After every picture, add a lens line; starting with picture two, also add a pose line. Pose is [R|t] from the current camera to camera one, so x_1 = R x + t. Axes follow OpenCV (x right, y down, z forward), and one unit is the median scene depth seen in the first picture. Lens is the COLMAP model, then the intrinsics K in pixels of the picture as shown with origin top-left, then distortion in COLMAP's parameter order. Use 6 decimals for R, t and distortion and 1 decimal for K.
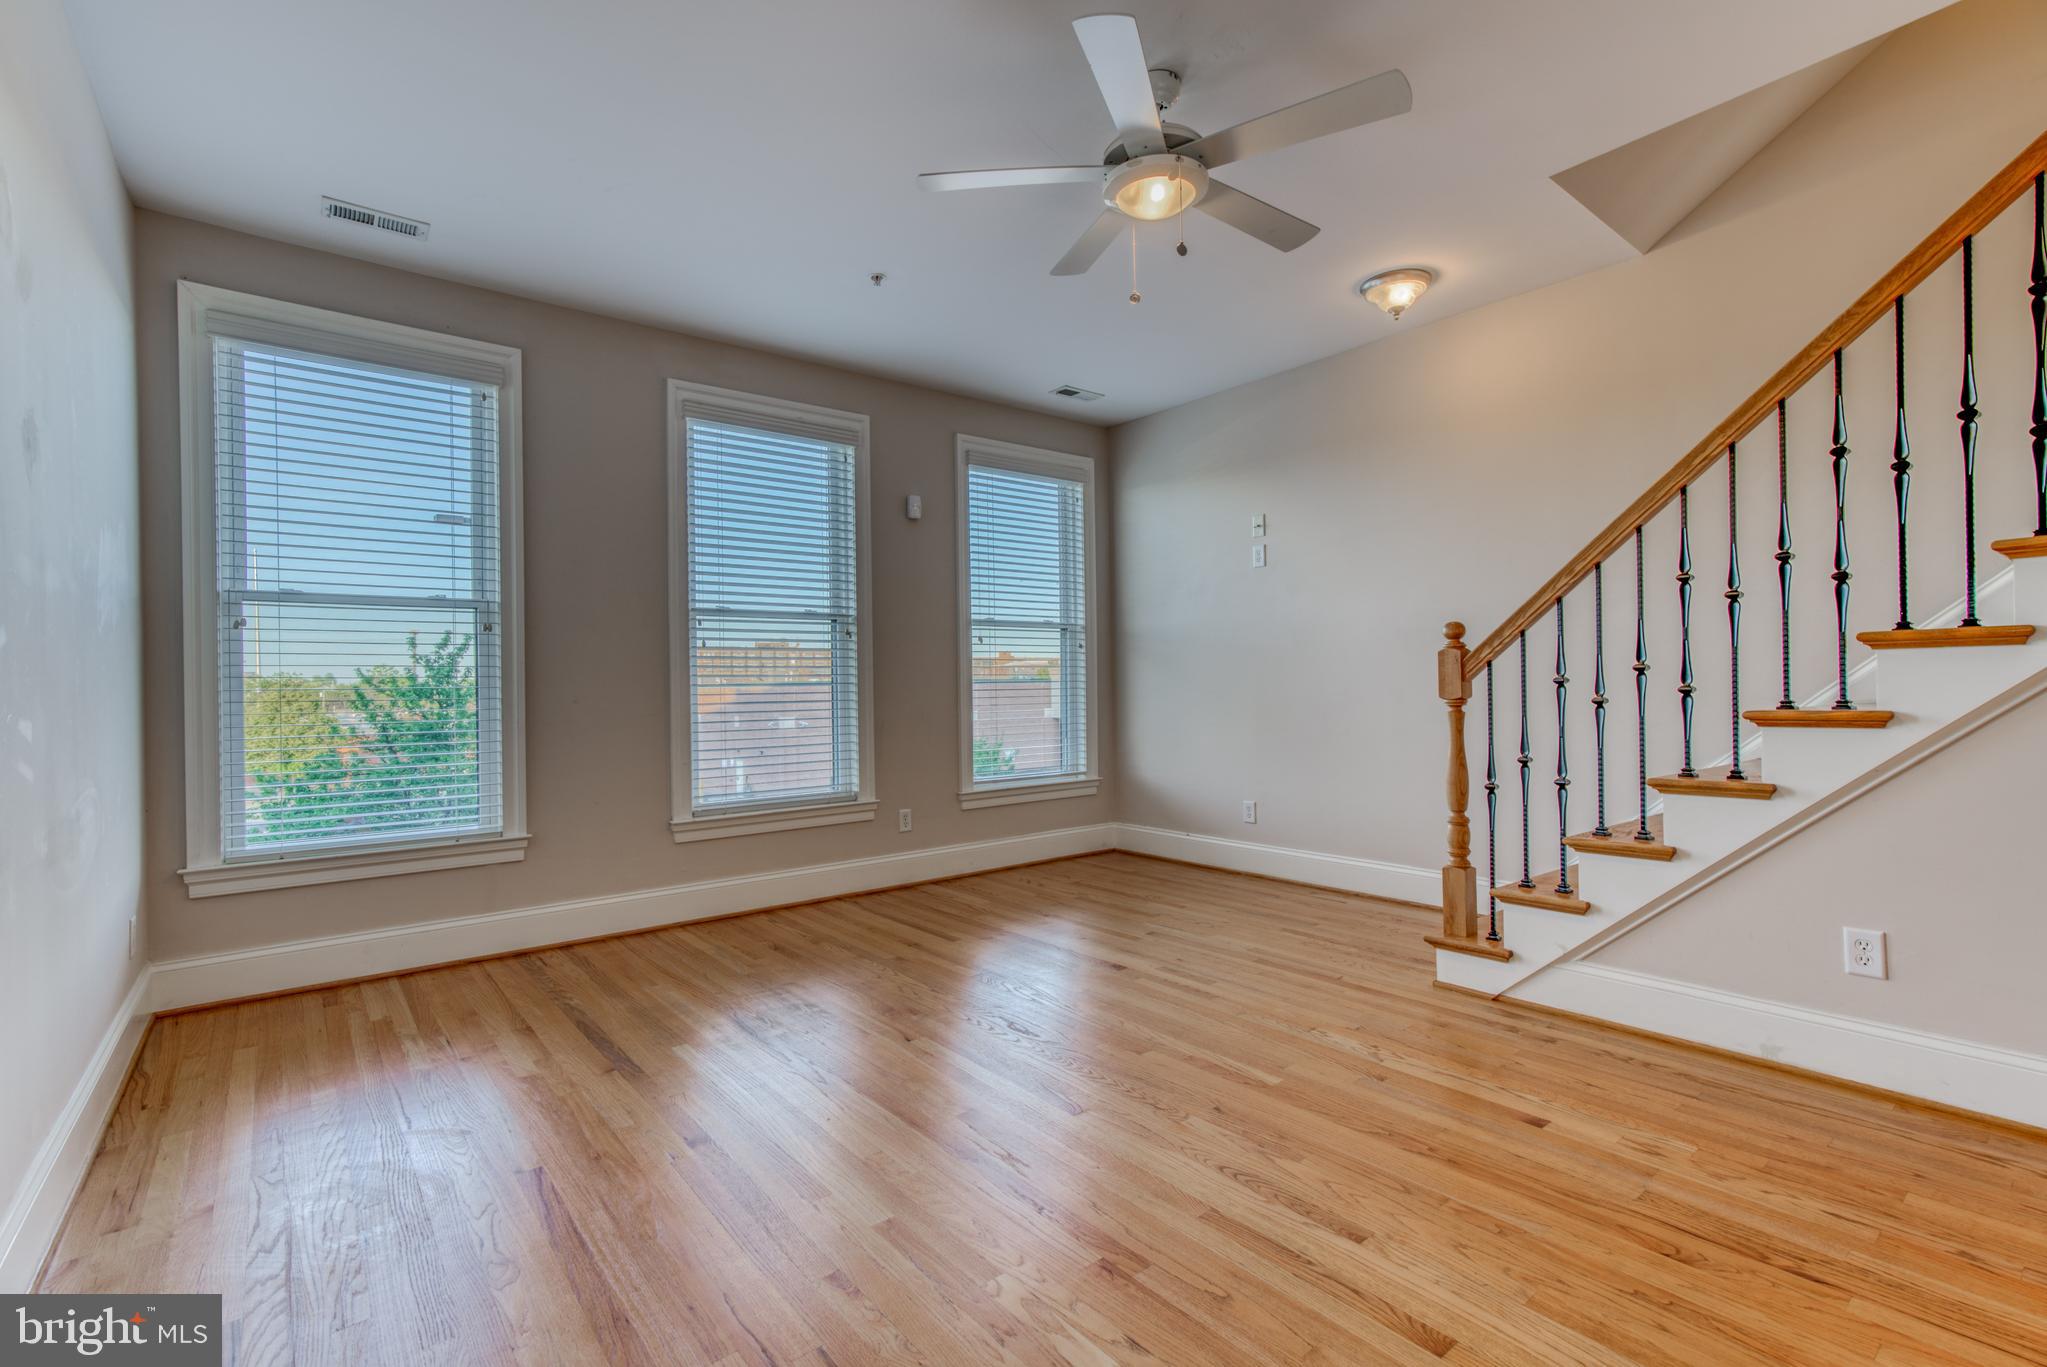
lens RADIAL K [[922.7, 0, 996.4], [0, 922.7, 687.6], [0, 0, 1]] dist [-0.016187, 0.013919]
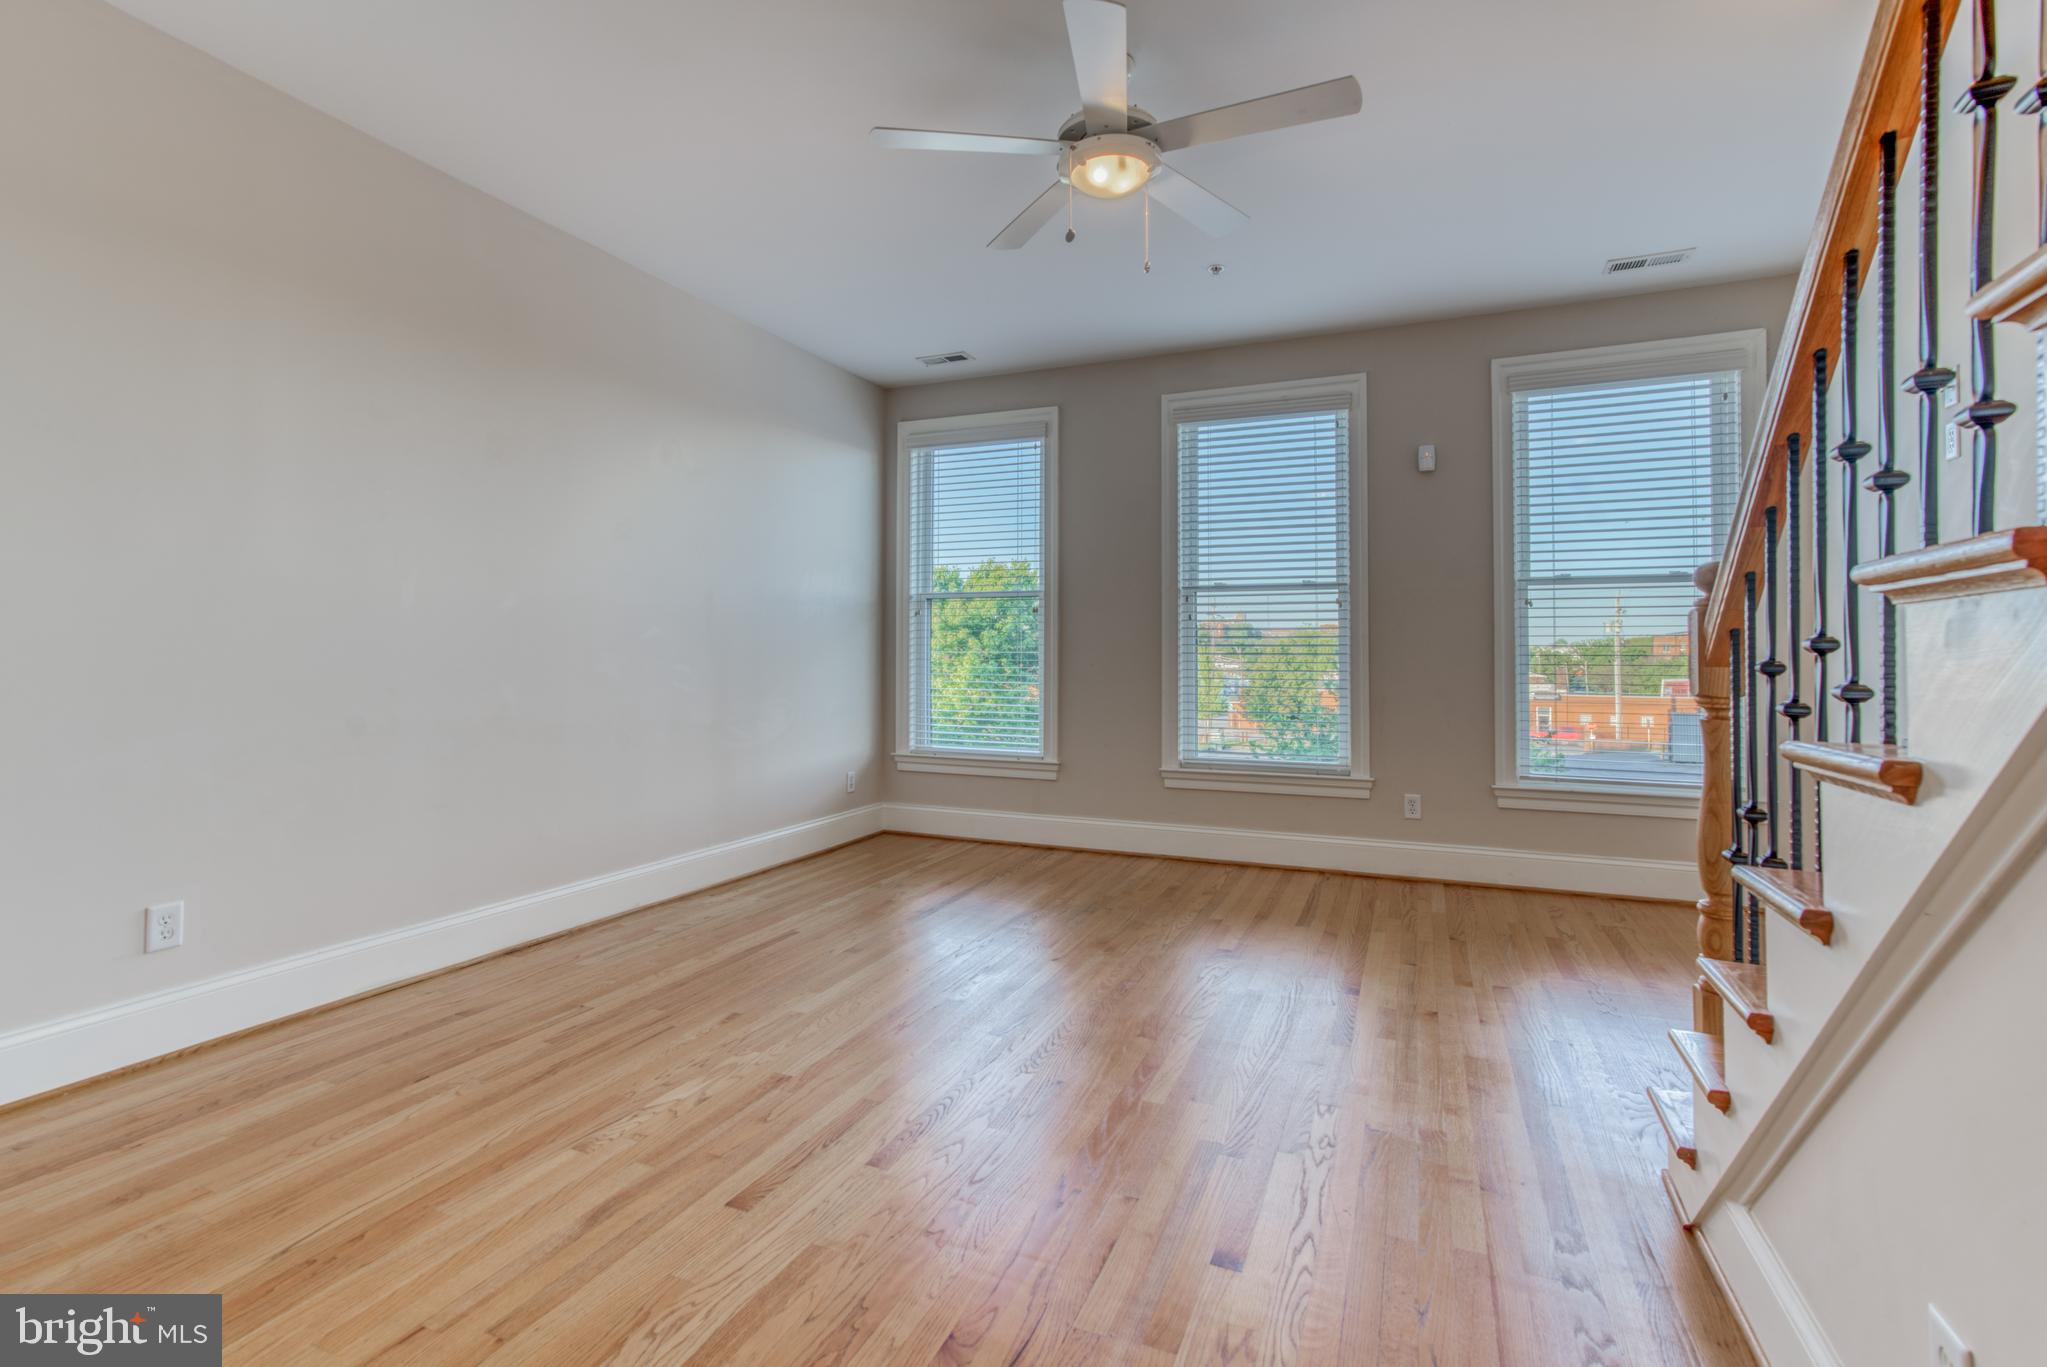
lens RADIAL K [[922.7, 0, 1011.2], [0, 922.7, 660.9], [0, 0, 1]] dist [-0.016187, 0.013919]
pose [[0.480544, 0.020496, -0.876731, 0.806683], [-0.012439, 0.999786, 0.016555, -0.014704], [0.876882, 0.002950, 0.480696, 0.344298]]
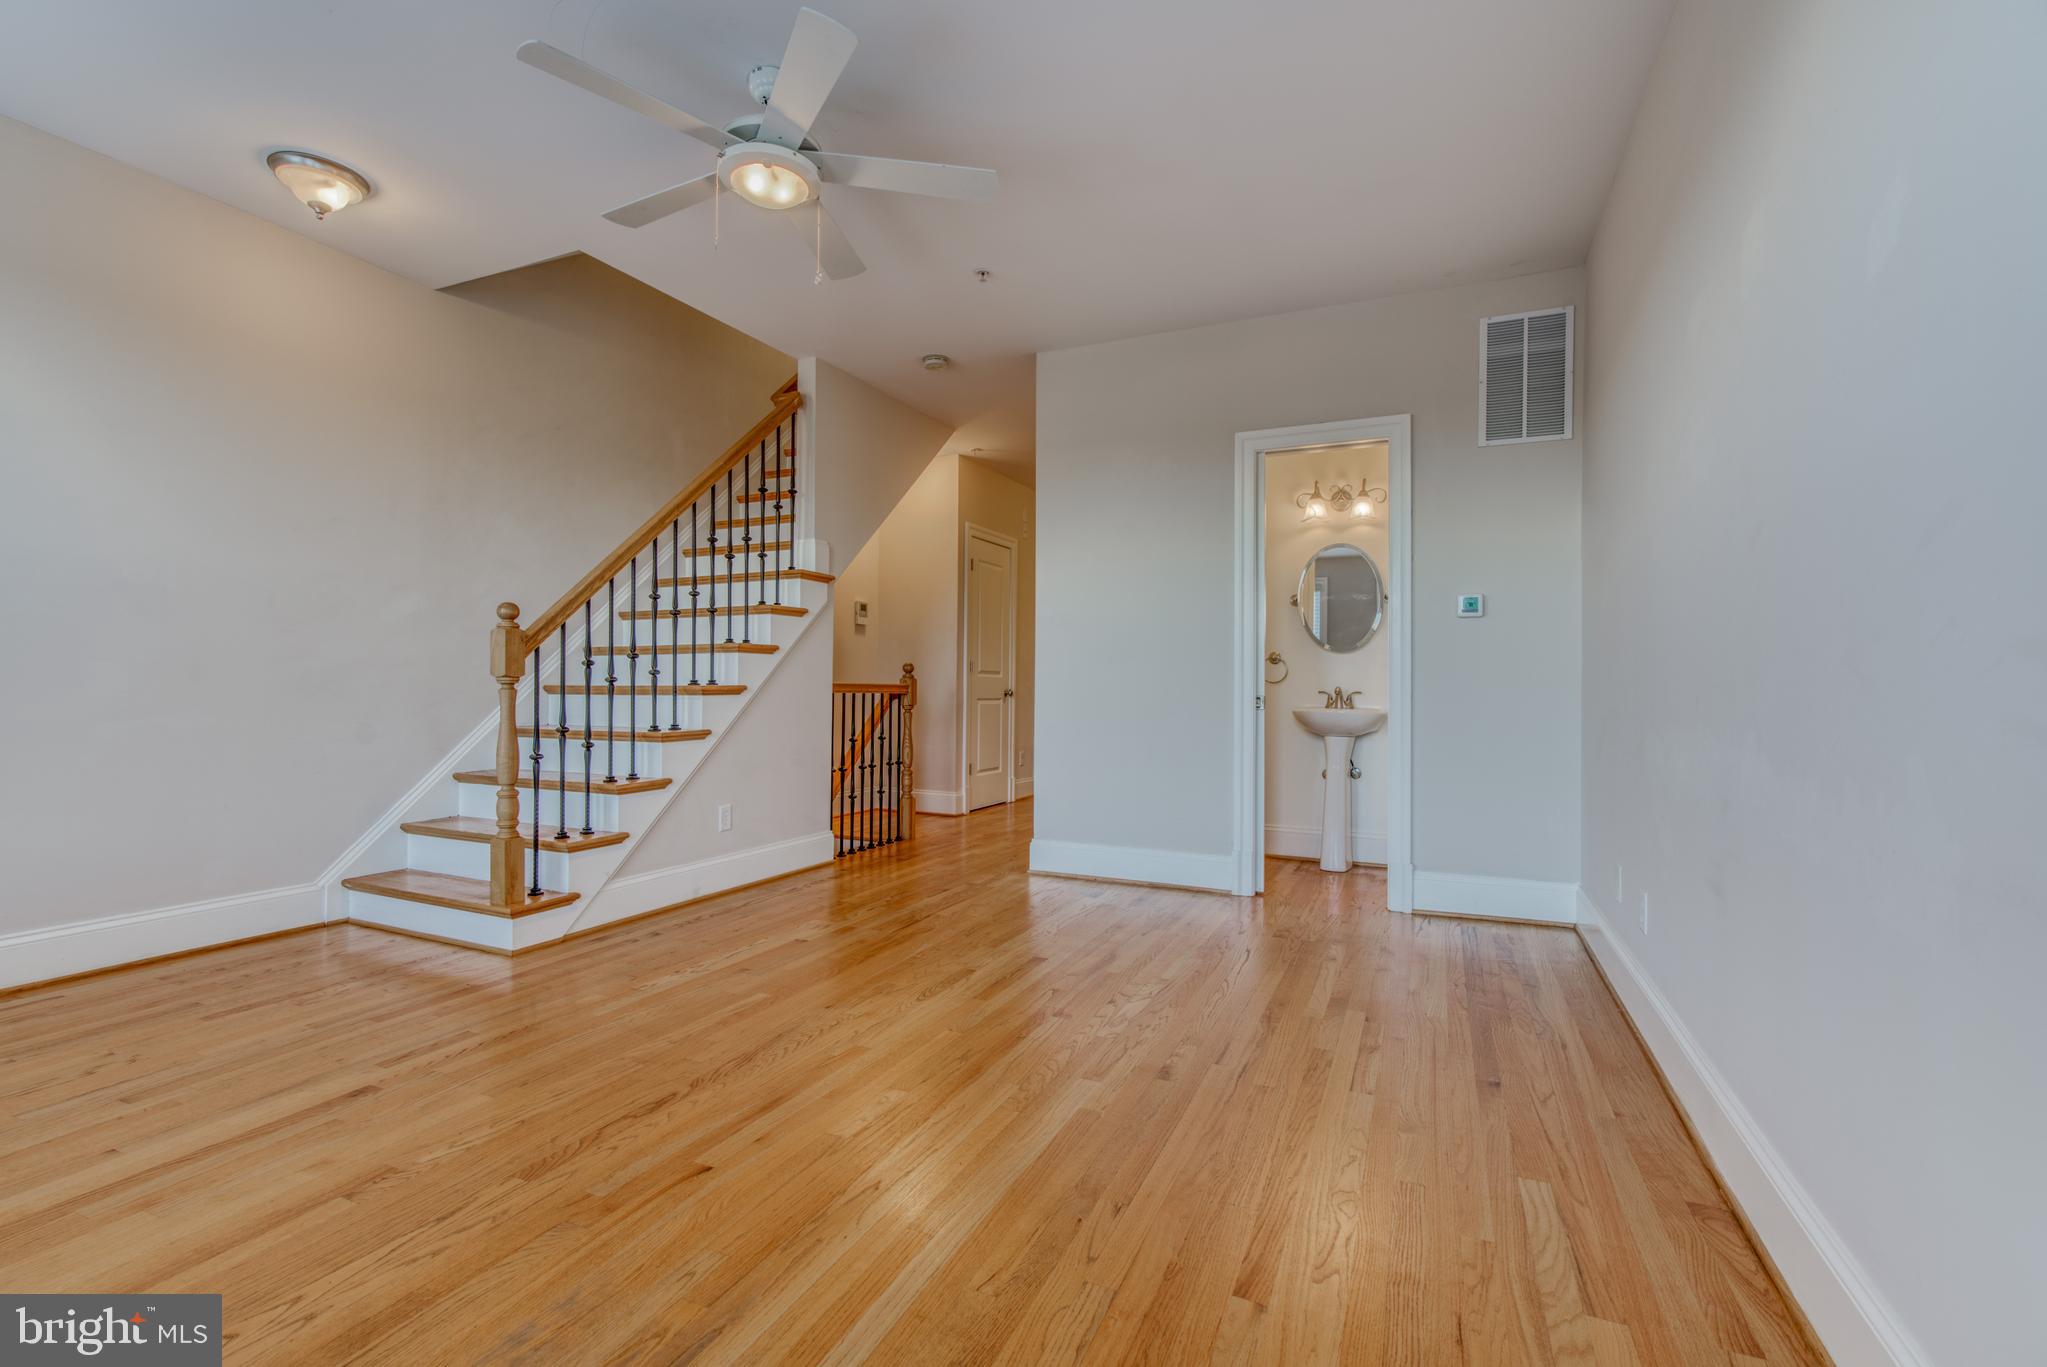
lens RADIAL K [[922.7, 0, 1021.8], [0, 922.7, 689.5], [0, 0, 1]] dist [-0.016187, 0.013919]
pose [[-0.471019, 0.010429, 0.882061, -0.704852], [0.001013, 0.999936, -0.011282, 0.039384], [-0.882122, -0.004420, -0.470999, 0.994586]]
